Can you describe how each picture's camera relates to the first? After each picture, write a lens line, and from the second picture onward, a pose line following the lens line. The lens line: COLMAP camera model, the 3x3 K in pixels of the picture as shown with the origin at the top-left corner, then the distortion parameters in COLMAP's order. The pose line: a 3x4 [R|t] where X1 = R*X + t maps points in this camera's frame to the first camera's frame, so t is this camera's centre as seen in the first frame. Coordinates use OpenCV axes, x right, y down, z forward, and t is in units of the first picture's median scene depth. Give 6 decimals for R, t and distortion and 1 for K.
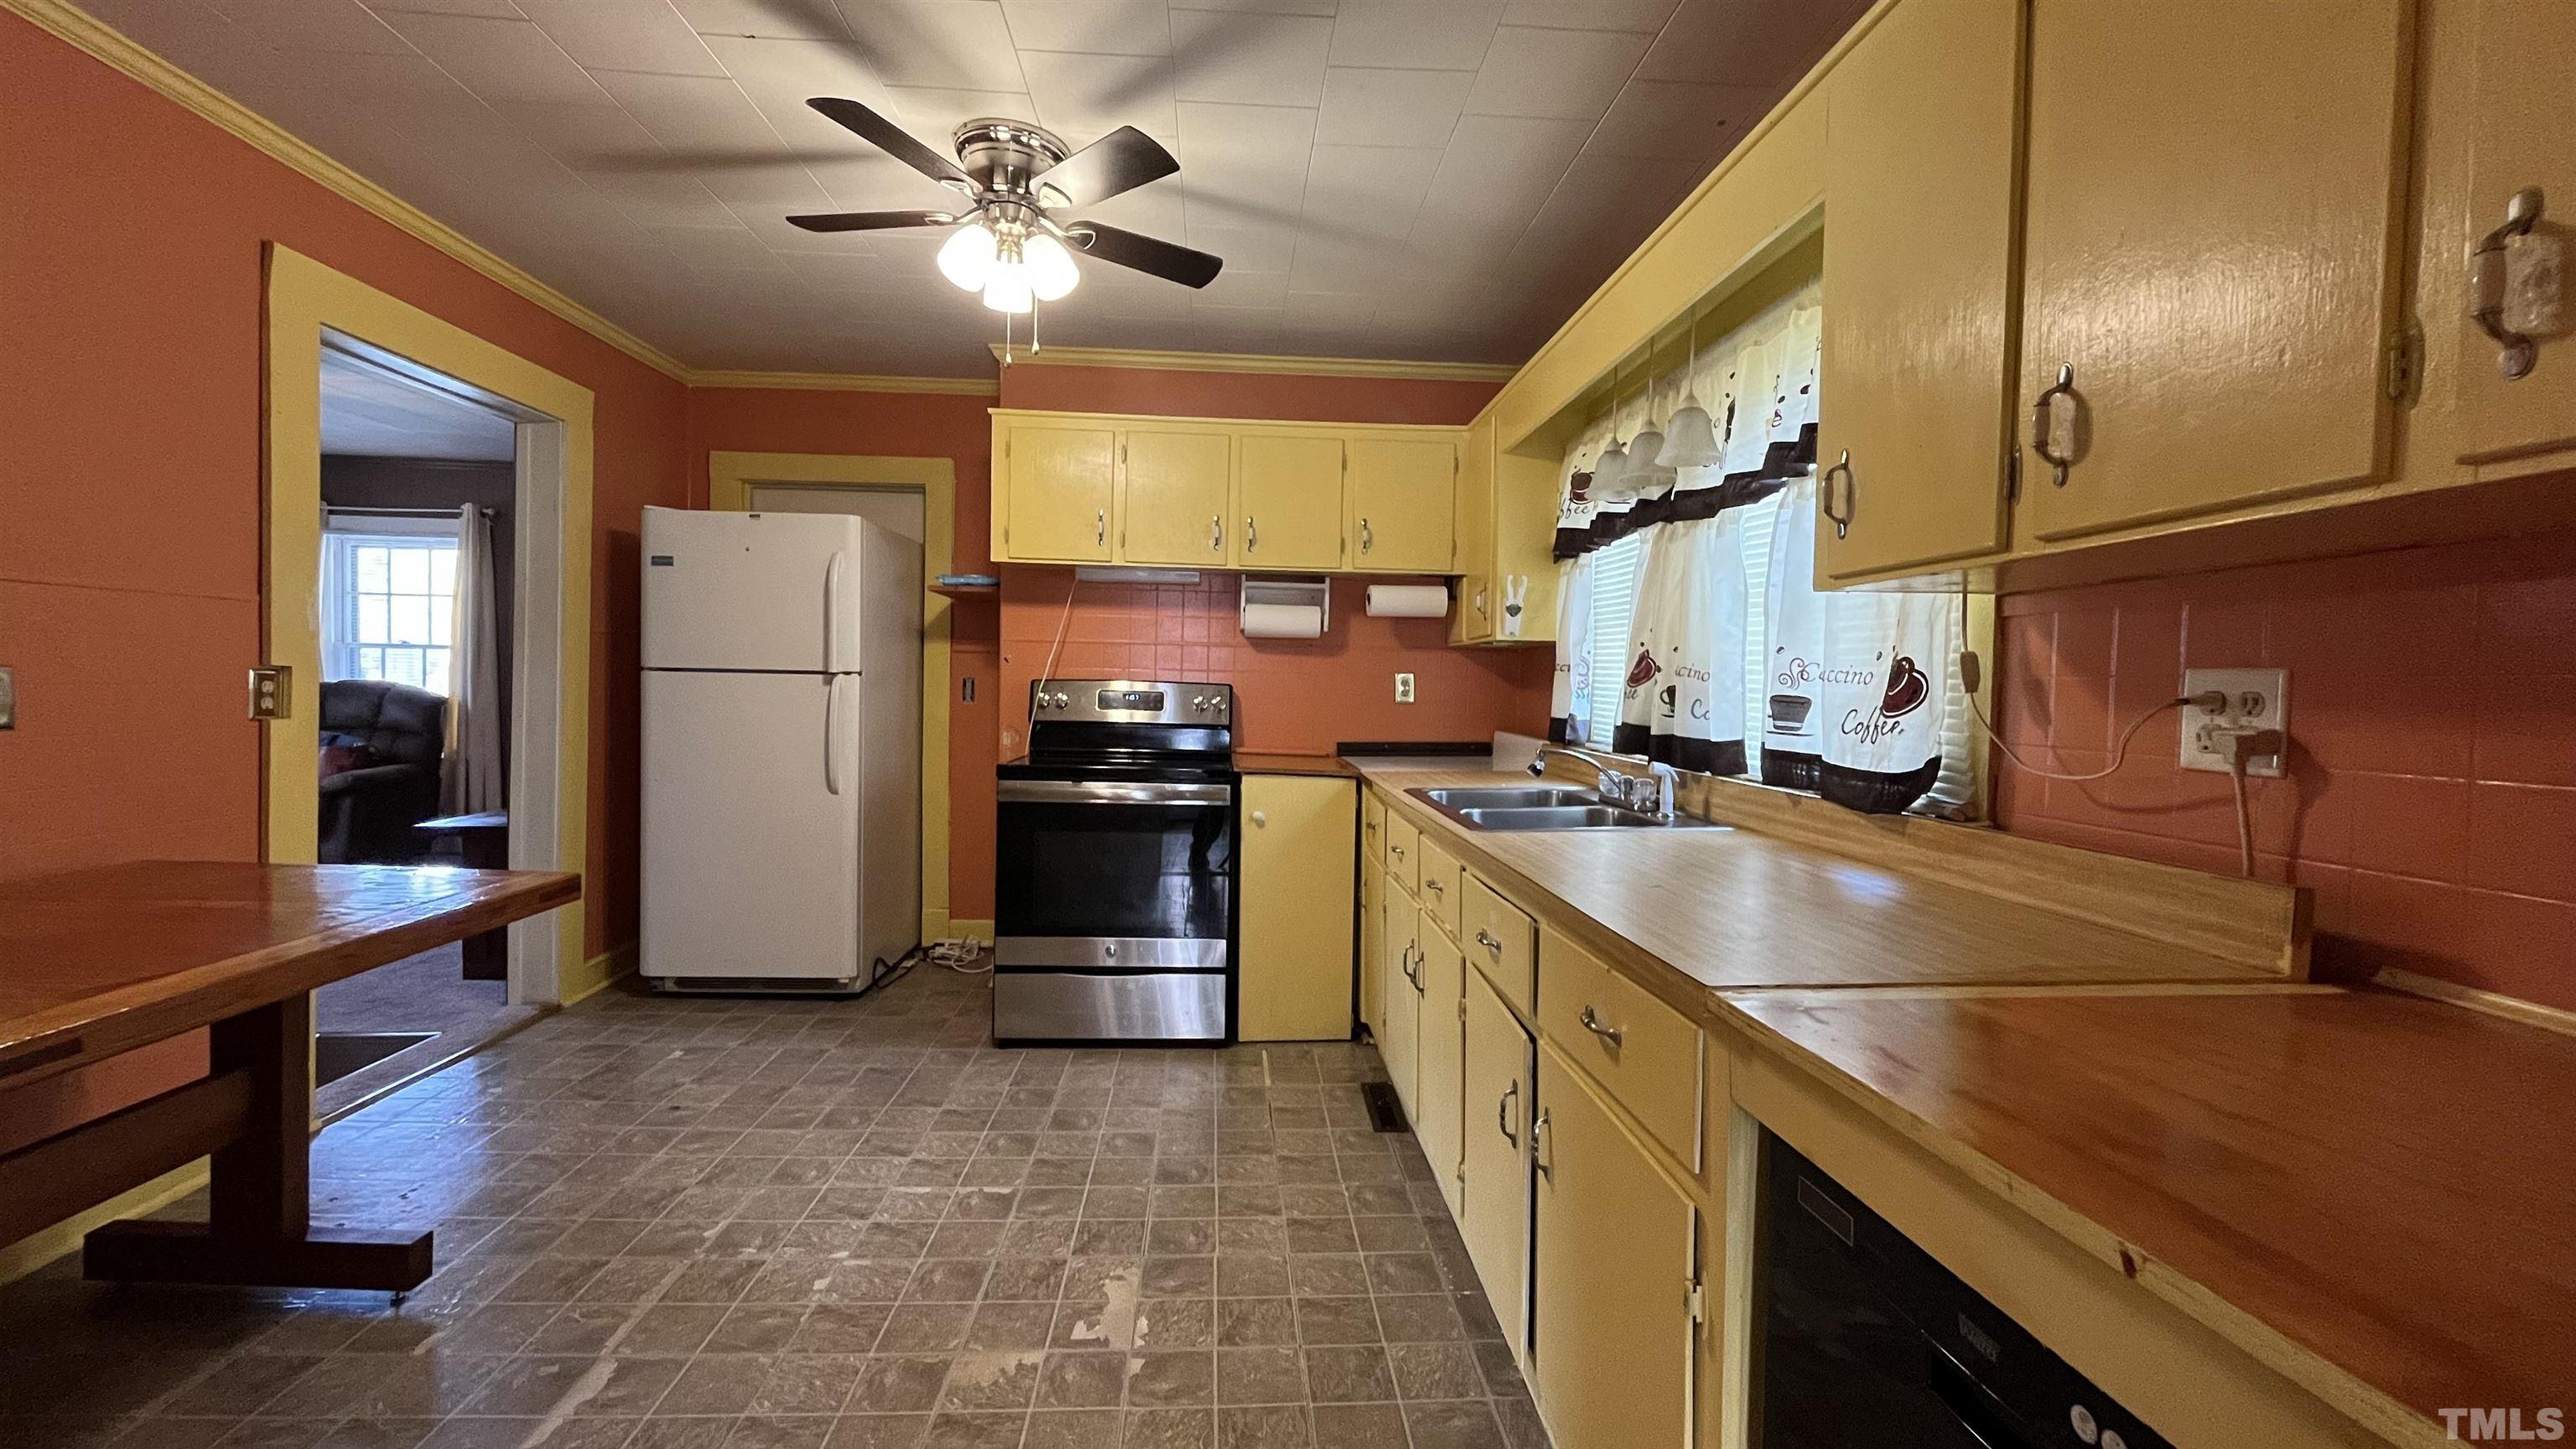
lens RADIAL K [[1039.9, 0, 1273.9], [0, 1039.9, 711.7], [0, 0, 1]] dist [-0.001438, -0.000887]
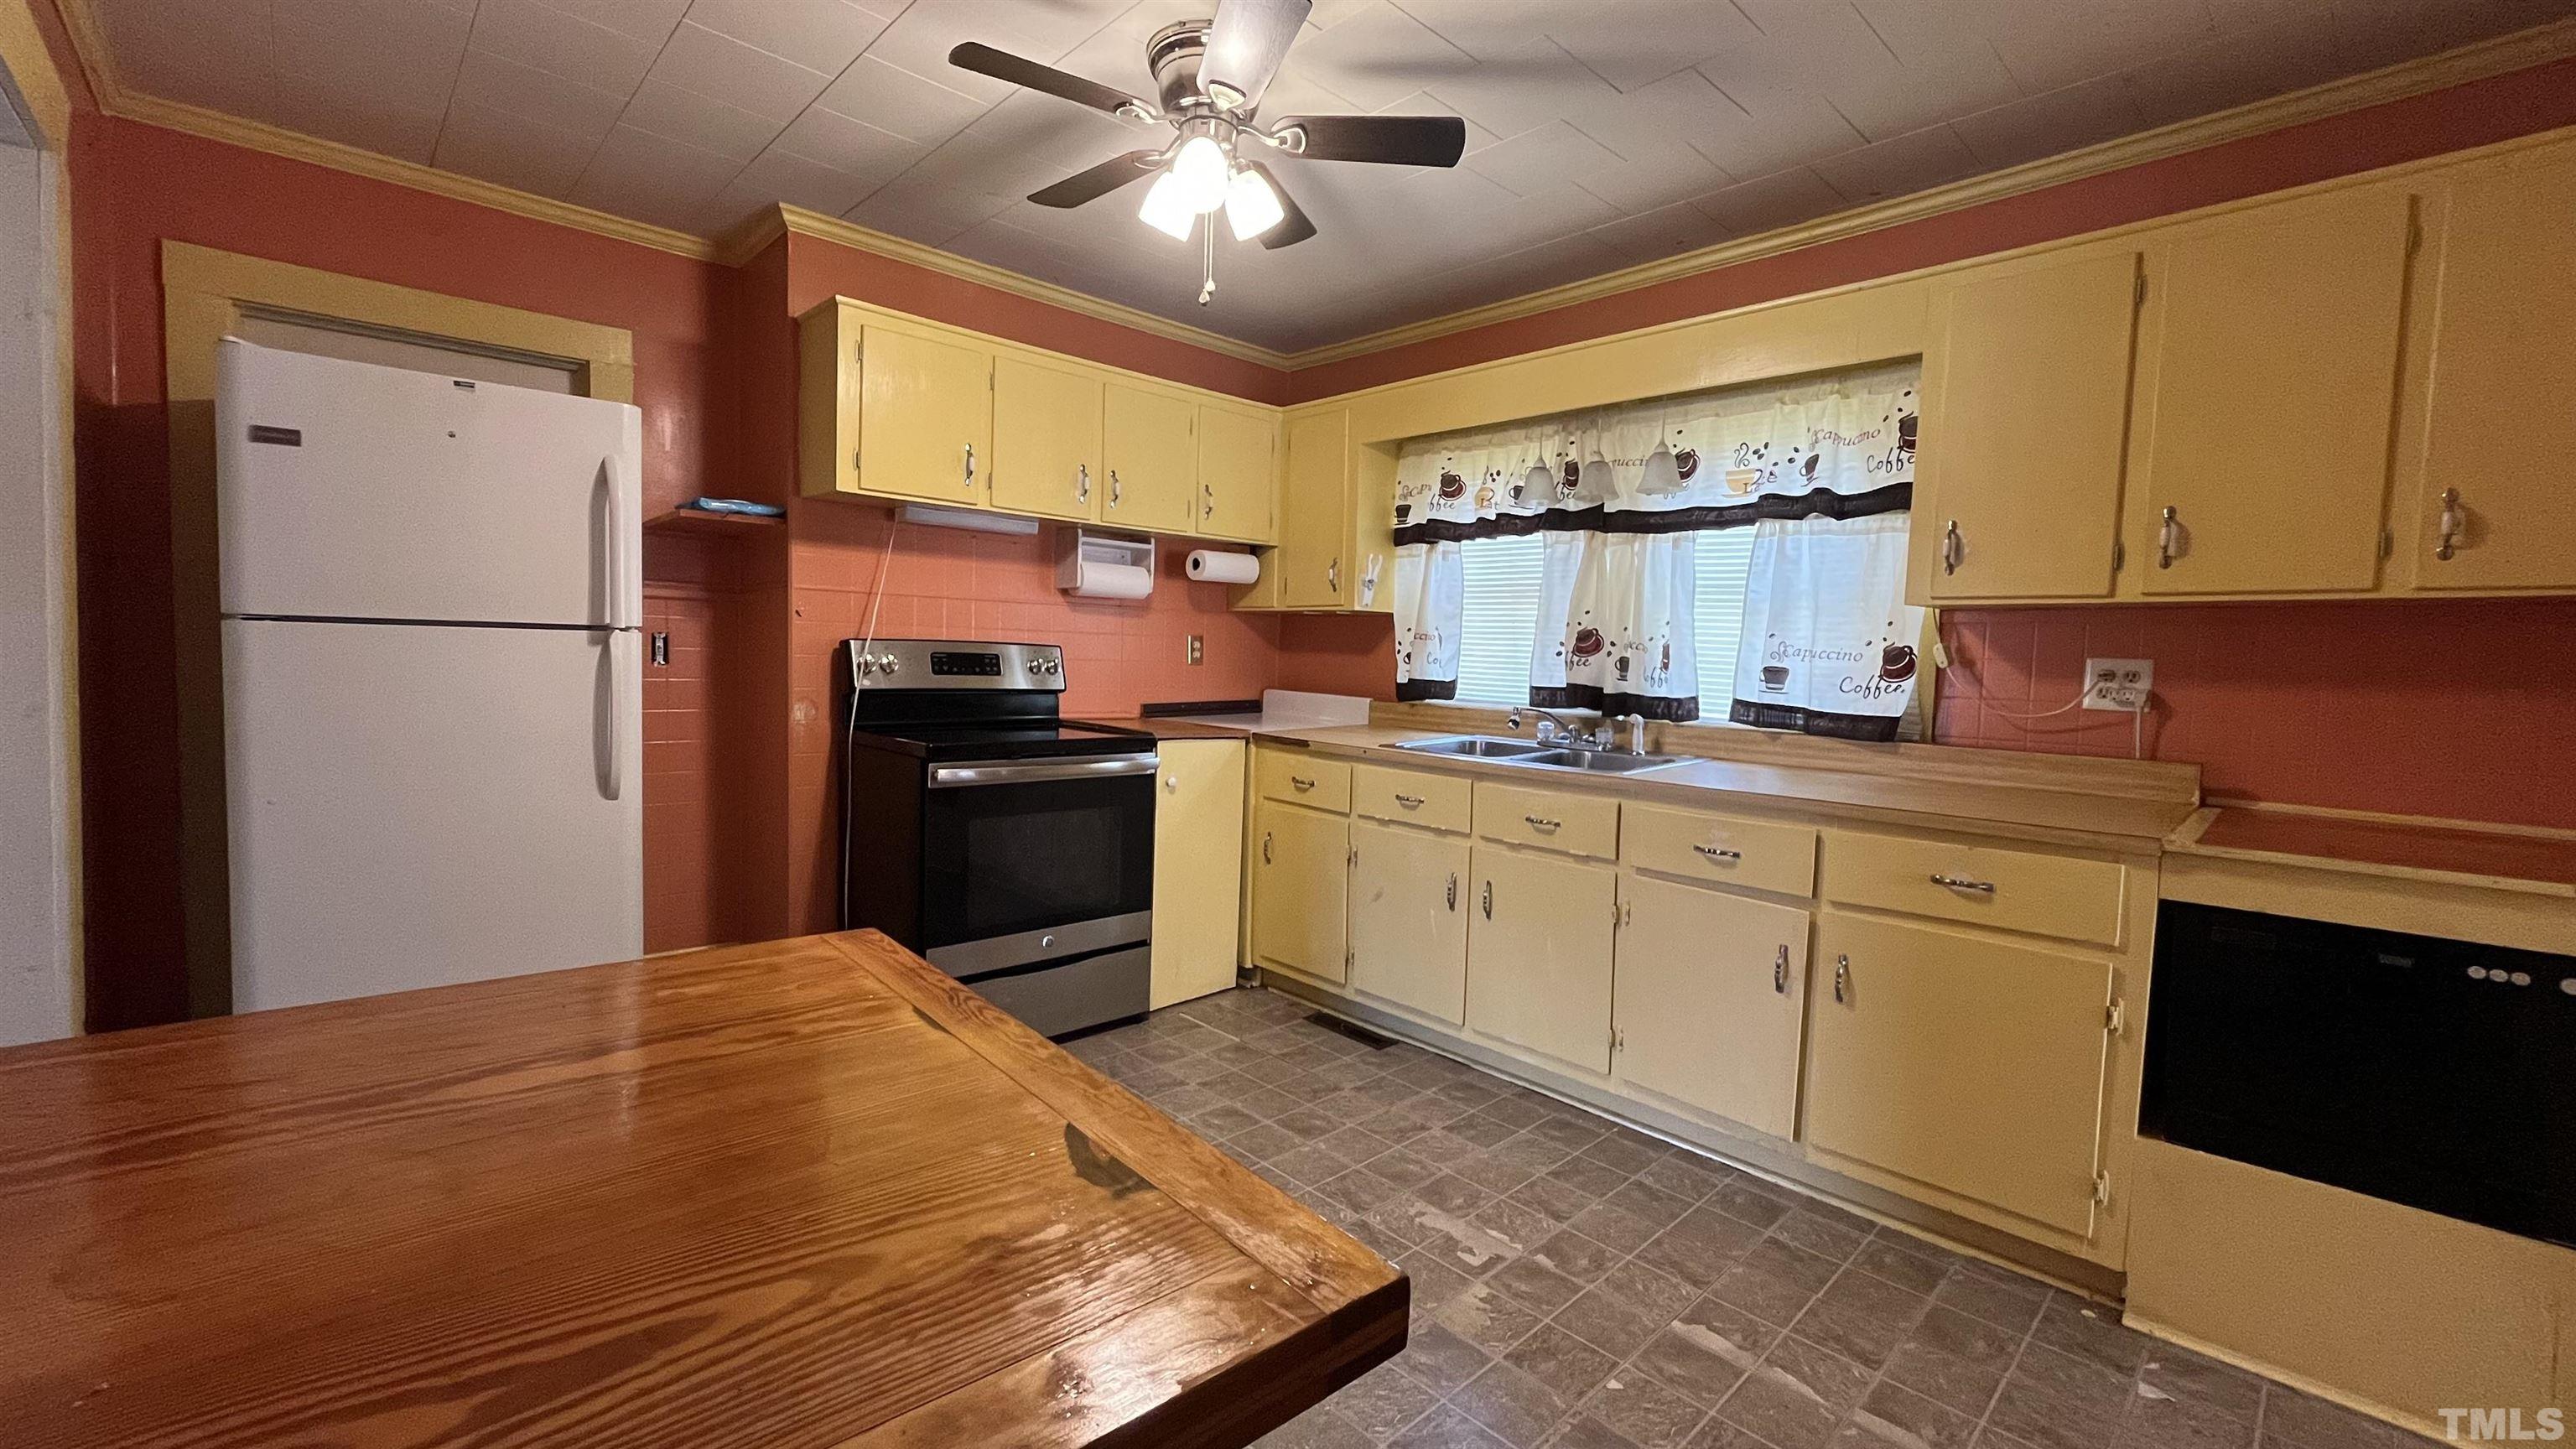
lens RADIAL K [[1039.9, 0, 1280.8], [0, 1039.9, 710.9], [0, 0, 1]] dist [-0.001438, -0.000887]
pose [[0.766363, -0.034894, 0.641459, -0.820572], [0.002857, 0.998699, 0.050915, -0.024427], [-0.642402, -0.037187, 0.765465, 0.258070]]
